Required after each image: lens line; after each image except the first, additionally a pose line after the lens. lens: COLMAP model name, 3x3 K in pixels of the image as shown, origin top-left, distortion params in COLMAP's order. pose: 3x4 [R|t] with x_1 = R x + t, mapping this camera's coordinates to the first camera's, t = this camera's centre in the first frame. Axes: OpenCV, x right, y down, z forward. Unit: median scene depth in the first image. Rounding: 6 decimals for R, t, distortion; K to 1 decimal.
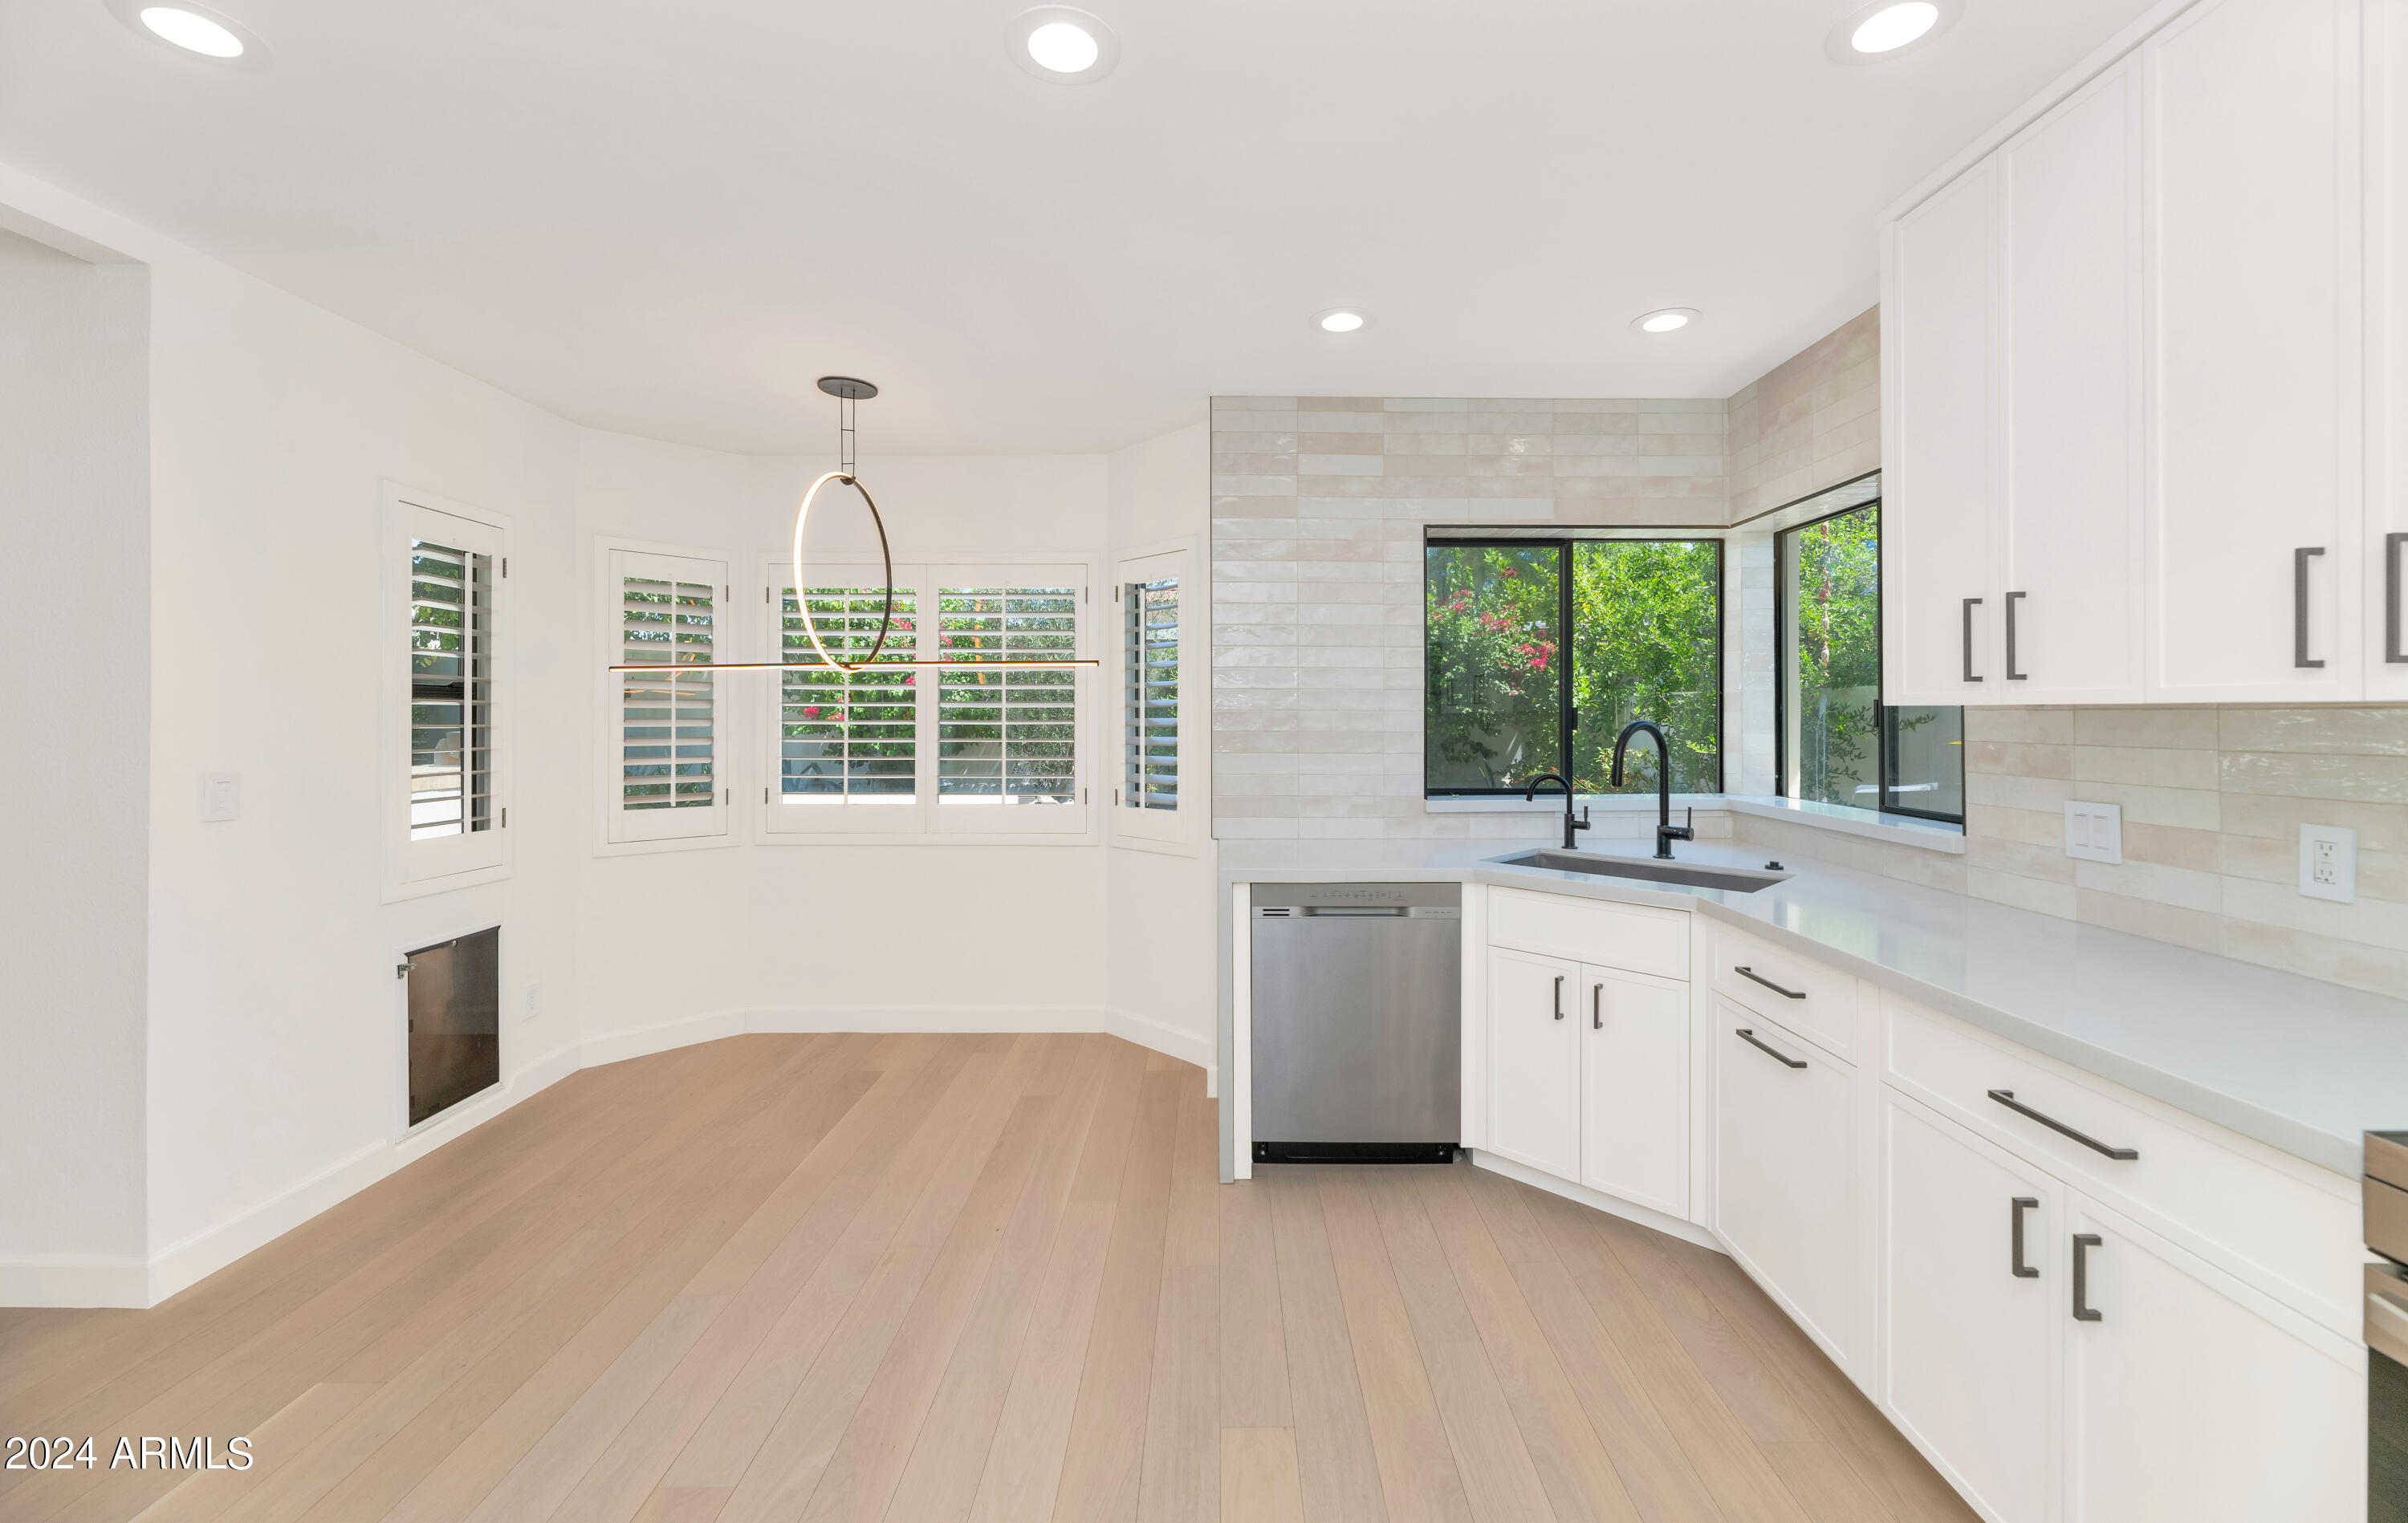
lens RADIAL K [[981.7, 0, 1179.3], [0, 981.7, 713.3], [0, 0, 1]] dist [0.009692, 0.000001]
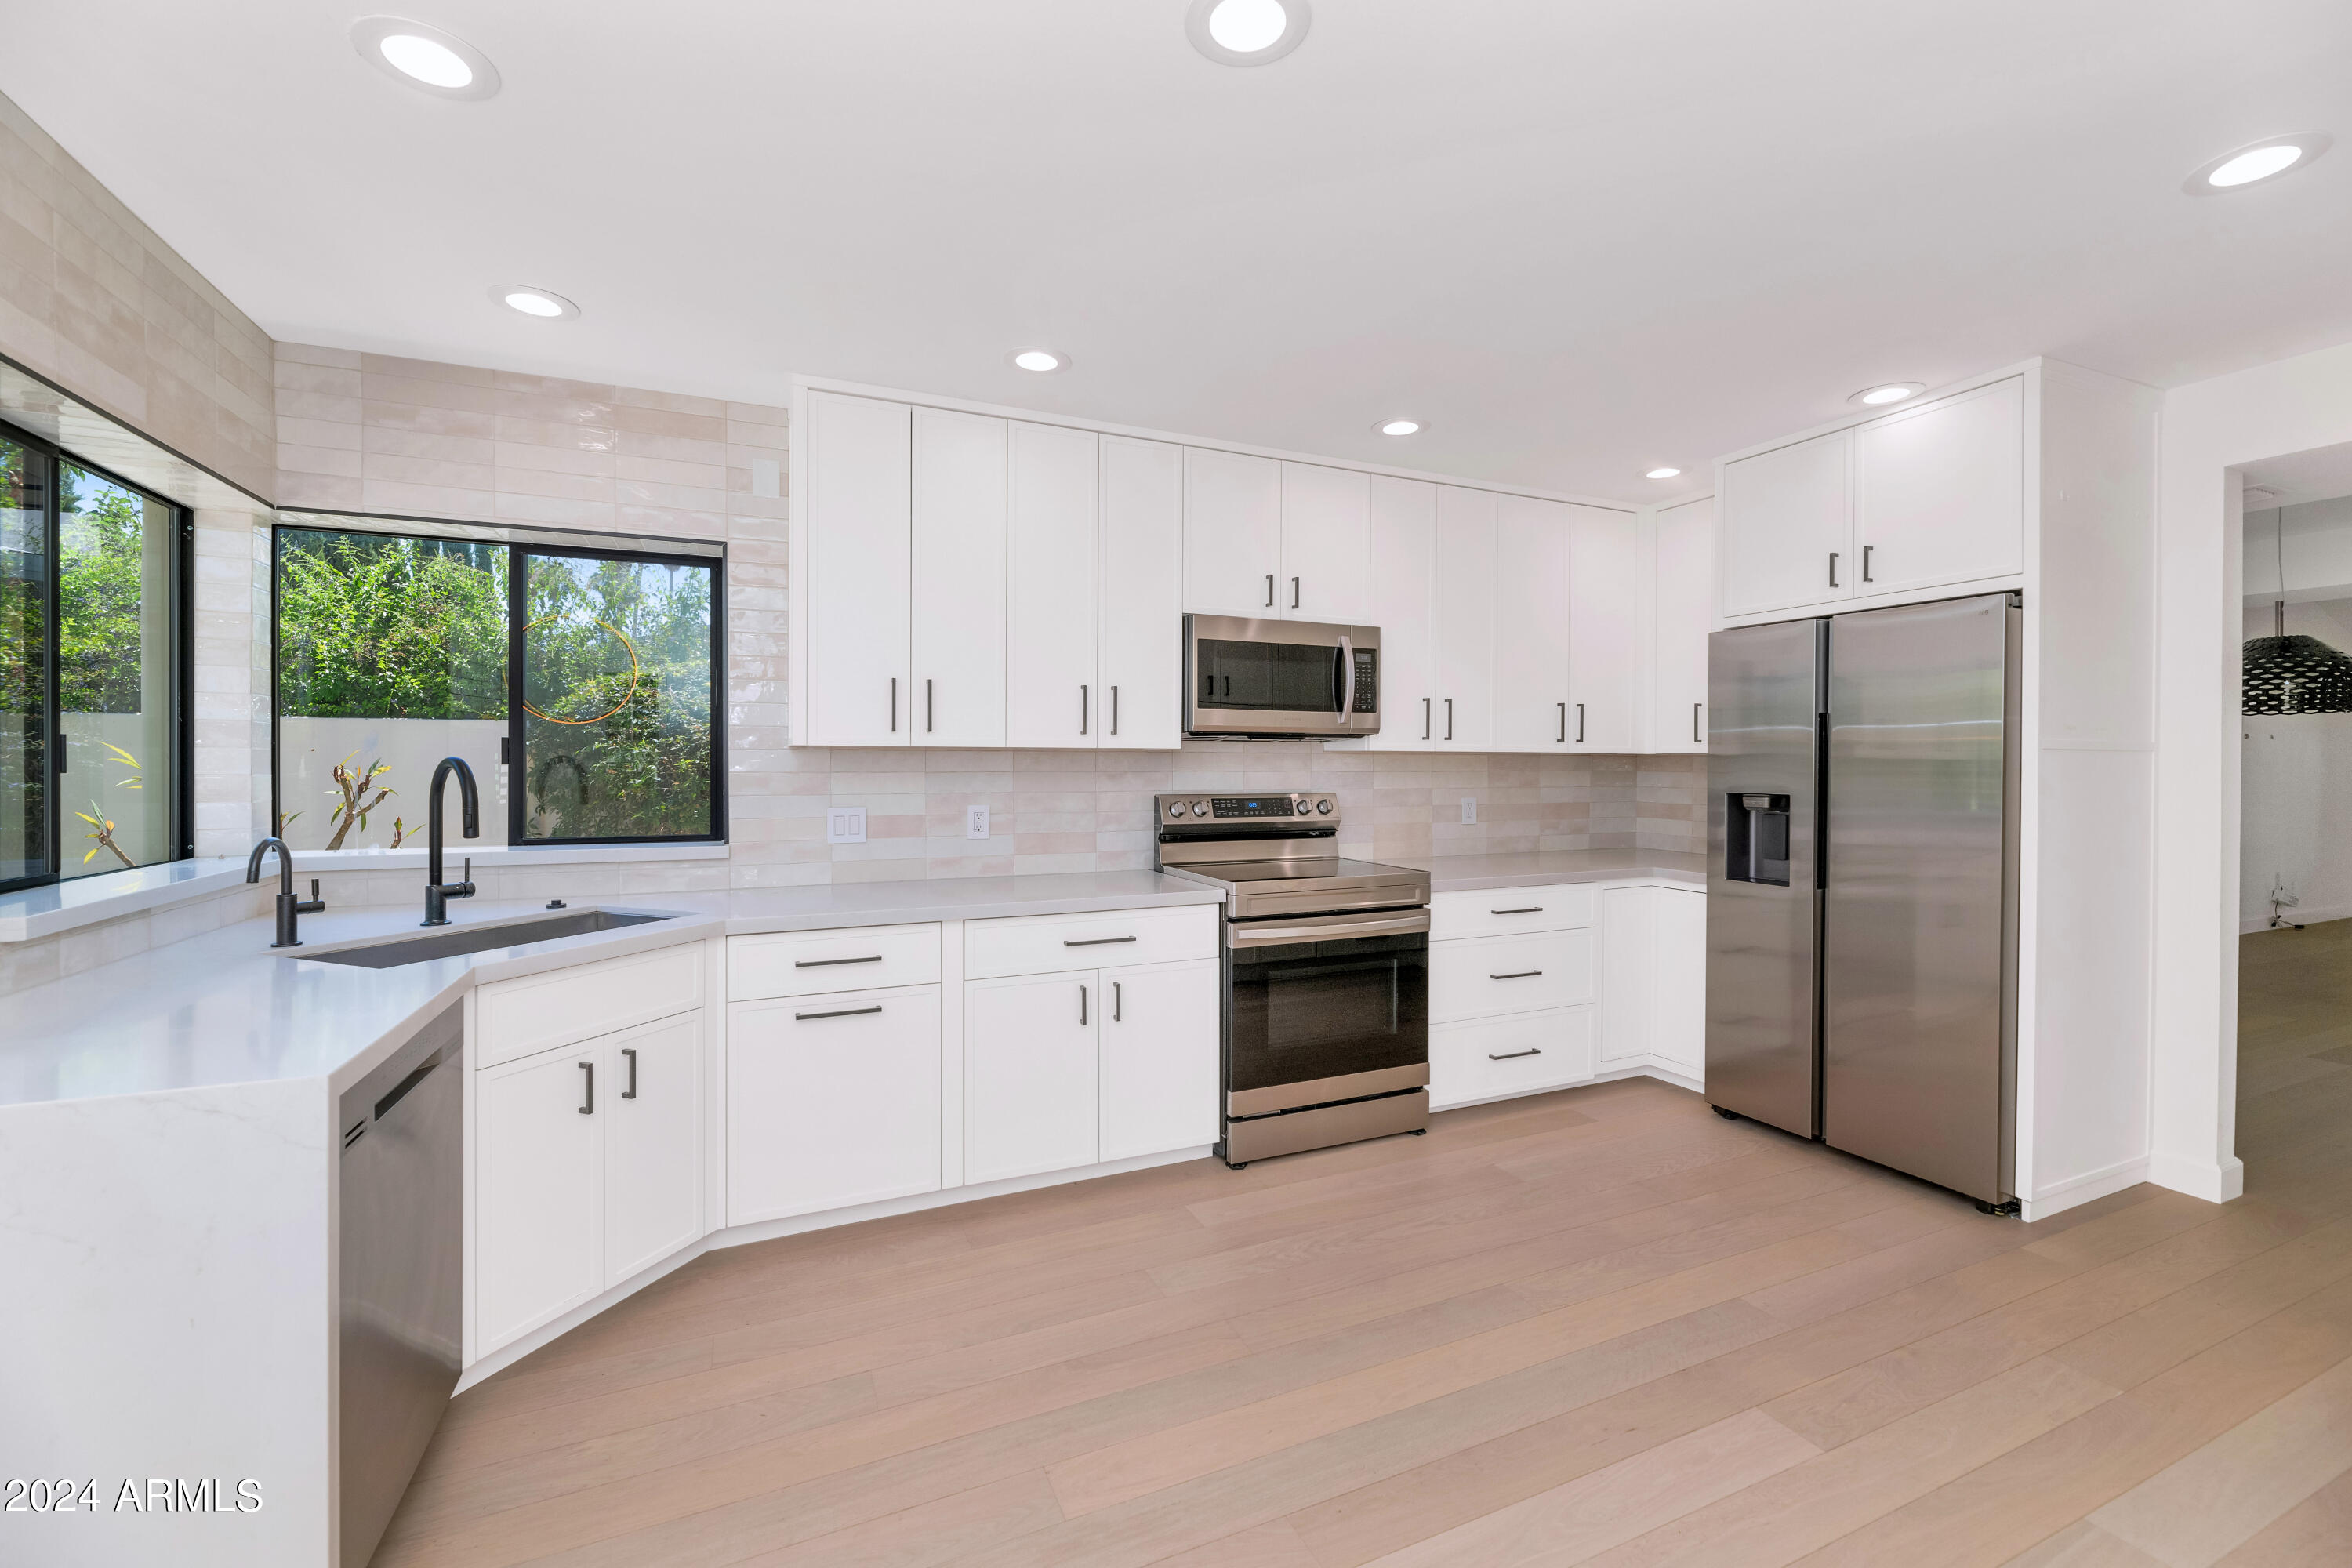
lens RADIAL K [[967.3, 0, 1173.0], [0, 967.3, 767.6], [0, 0, 1]] dist [-0.000294, 0.000057]
pose [[-0.418937, -0.003297, 0.908009, -0.505489], [-0.002424, 0.999994, 0.002512, 0.013278], [-0.908012, -0.001149, -0.418943, 0.801216]]
